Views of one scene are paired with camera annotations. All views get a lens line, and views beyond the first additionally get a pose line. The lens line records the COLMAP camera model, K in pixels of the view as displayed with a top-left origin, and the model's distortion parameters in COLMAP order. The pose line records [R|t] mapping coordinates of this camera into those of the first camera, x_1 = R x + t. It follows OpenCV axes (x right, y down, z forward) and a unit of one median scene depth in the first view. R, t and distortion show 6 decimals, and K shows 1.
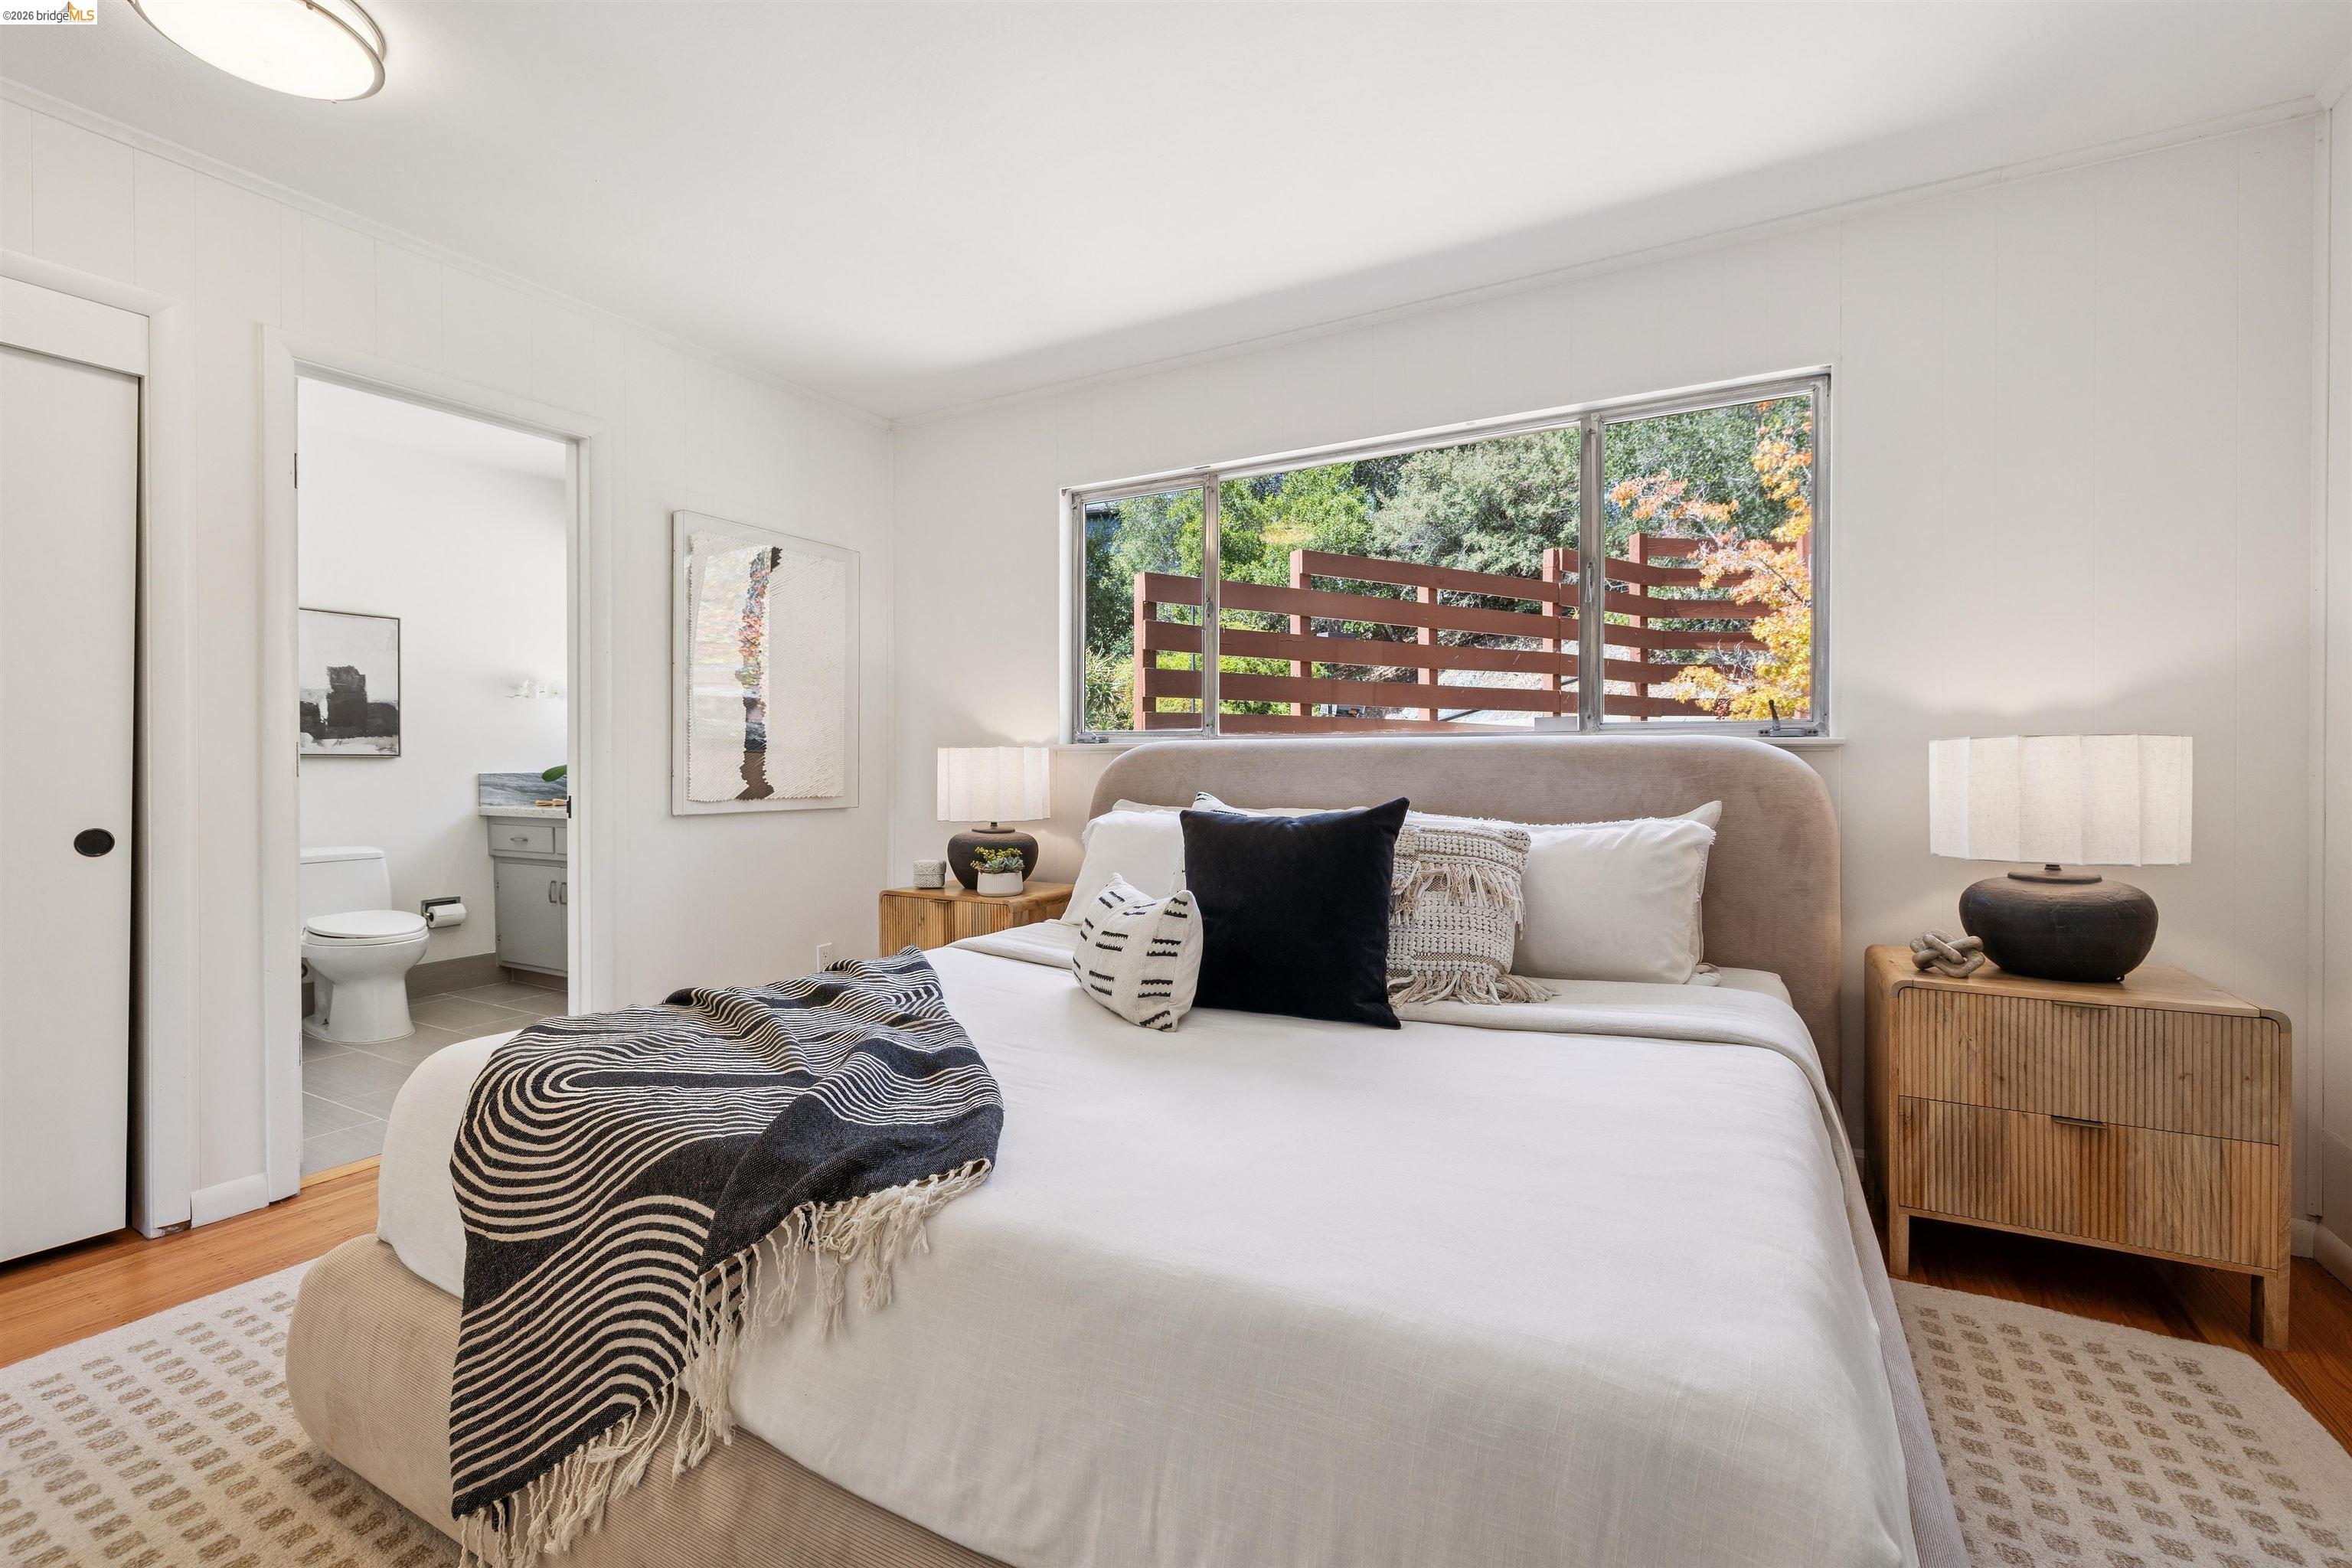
lens RADIAL K [[1016.4, 0, 1175.5], [0, 1016.4, 783.6], [0, 0, 1]] dist [0.002468, 0.000439]
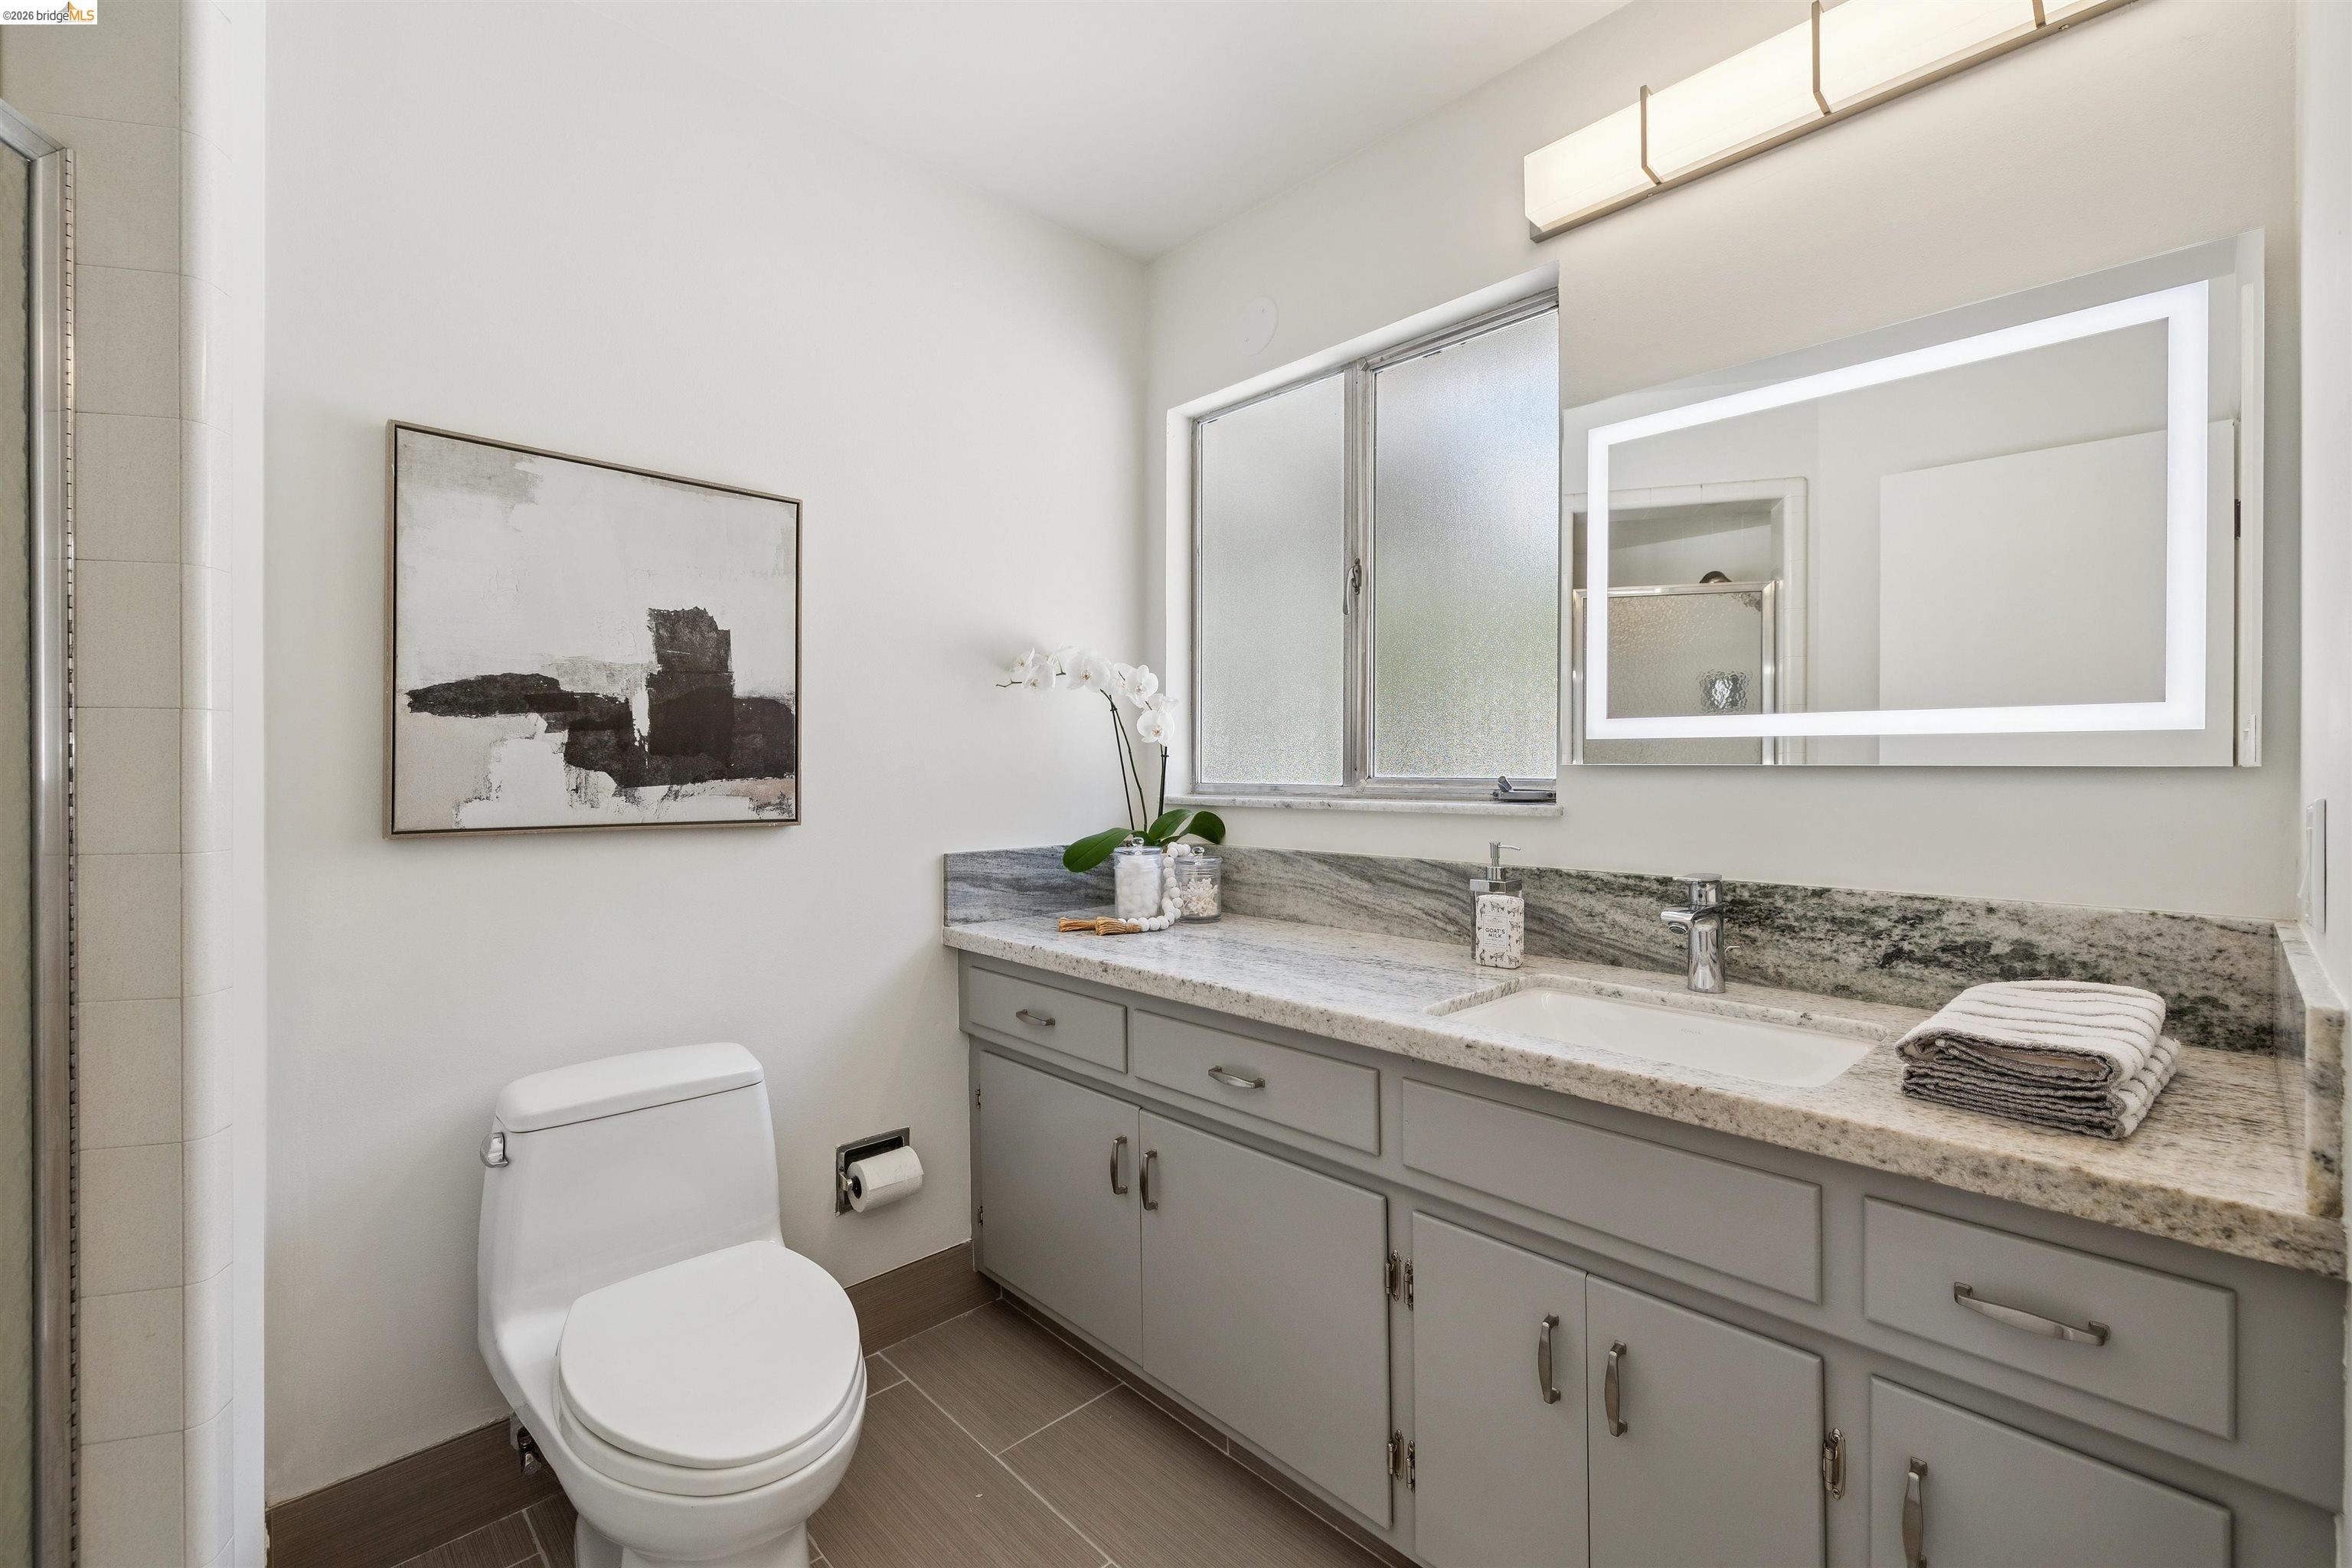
lens RADIAL K [[1016.4, 0, 1169.2], [0, 1016.4, 777.0], [0, 0, 1]] dist [0.002468, 0.000439]
pose [[0.952689, -0.001707, -0.303943, -0.489601], [-0.005059, 0.999757, -0.021471, -0.038055], [0.303906, 0.021992, 0.952448, 0.648525]]
